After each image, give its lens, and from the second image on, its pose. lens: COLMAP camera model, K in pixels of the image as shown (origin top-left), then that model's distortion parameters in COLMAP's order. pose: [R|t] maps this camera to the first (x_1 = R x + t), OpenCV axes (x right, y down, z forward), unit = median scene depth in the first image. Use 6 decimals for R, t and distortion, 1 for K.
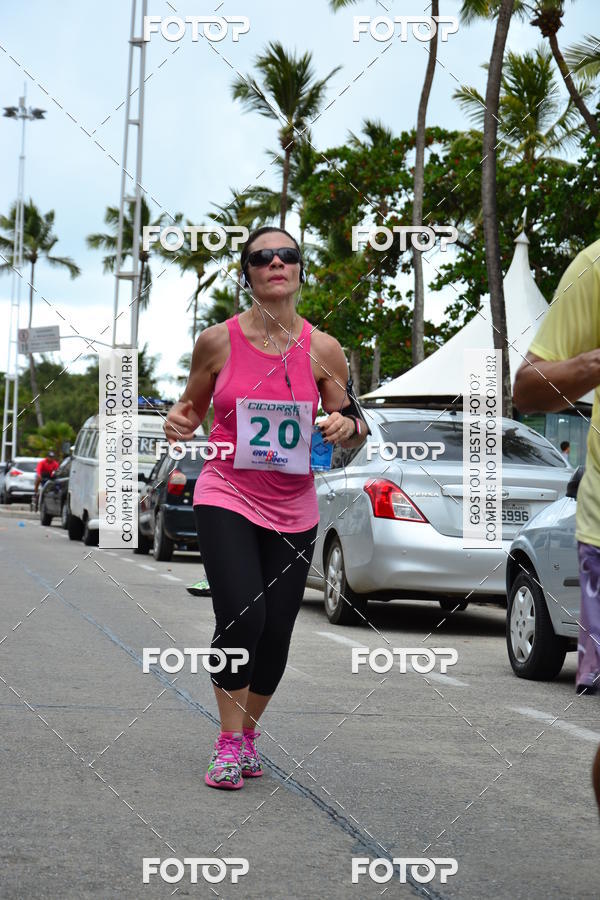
lens RADIAL K [[2433.0, 0, 320.2], [0, 2433.0, 447.5], [0, 0, 1]] dist [0.013173, 1.461605]
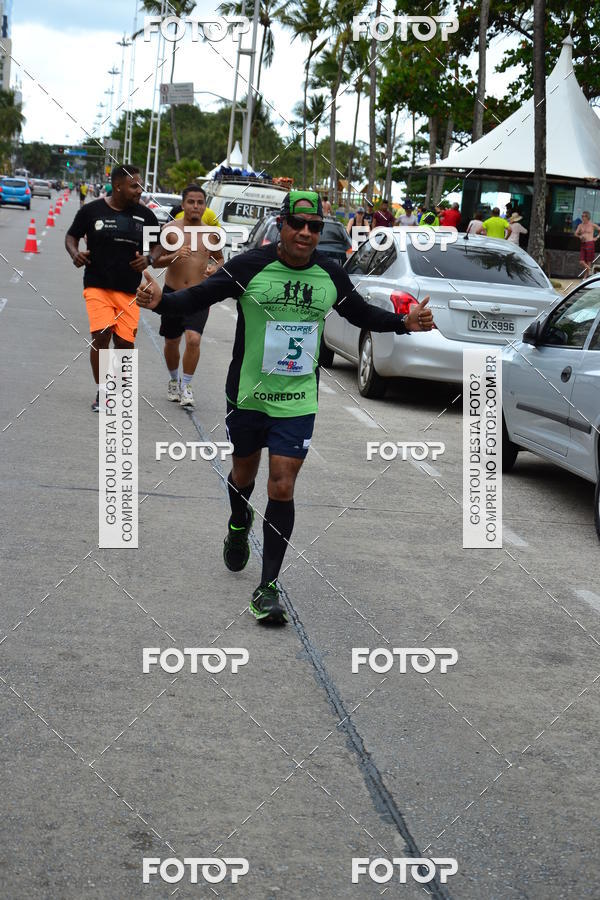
lens RADIAL K [[2073.4, 0, 303.1], [0, 2073.4, 451.1], [0, 0, 1]] dist [0.054208, 0.345679]
pose [[0.996295, 0.059021, -0.062546, 0.025460], [-0.047573, 0.984142, 0.170883, -0.050066], [0.071640, -0.167275, 0.983304, -0.063034]]
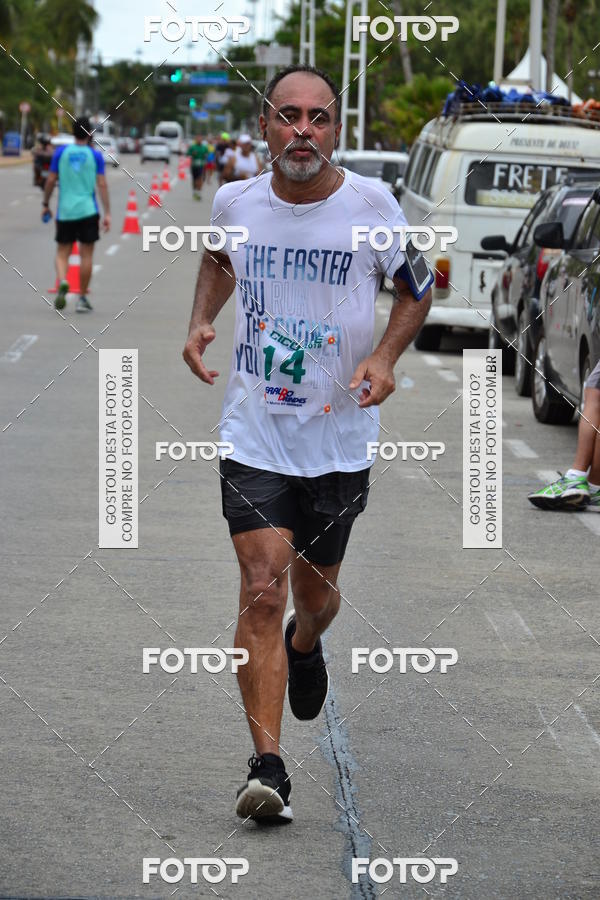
lens RADIAL K [[3931.1, 0, 302.6], [0, 3931.1, 449.9], [0, 0, 1]] dist [0.215357, 4.085909]
pose [[0.982671, 0.009225, -0.185127, 0.040314], [0.014265, 0.992035, 0.125151, -0.042604], [0.184807, -0.125623, 0.974713, 0.060204]]
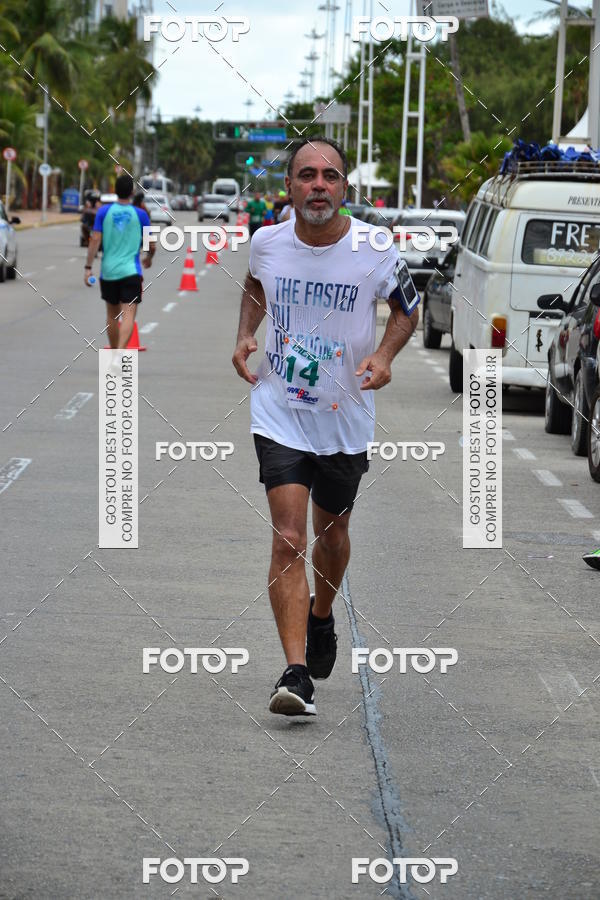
lens RADIAL K [[3931.1, 0, 302.6], [0, 3931.1, 449.9], [0, 0, 1]] dist [0.215357, 4.085909]
pose [[0.979702, 0.010952, -0.200159, 0.040689], [0.011510, 0.993786, 0.110713, -0.042660], [0.200128, -0.110770, 0.973488, 0.062391]]
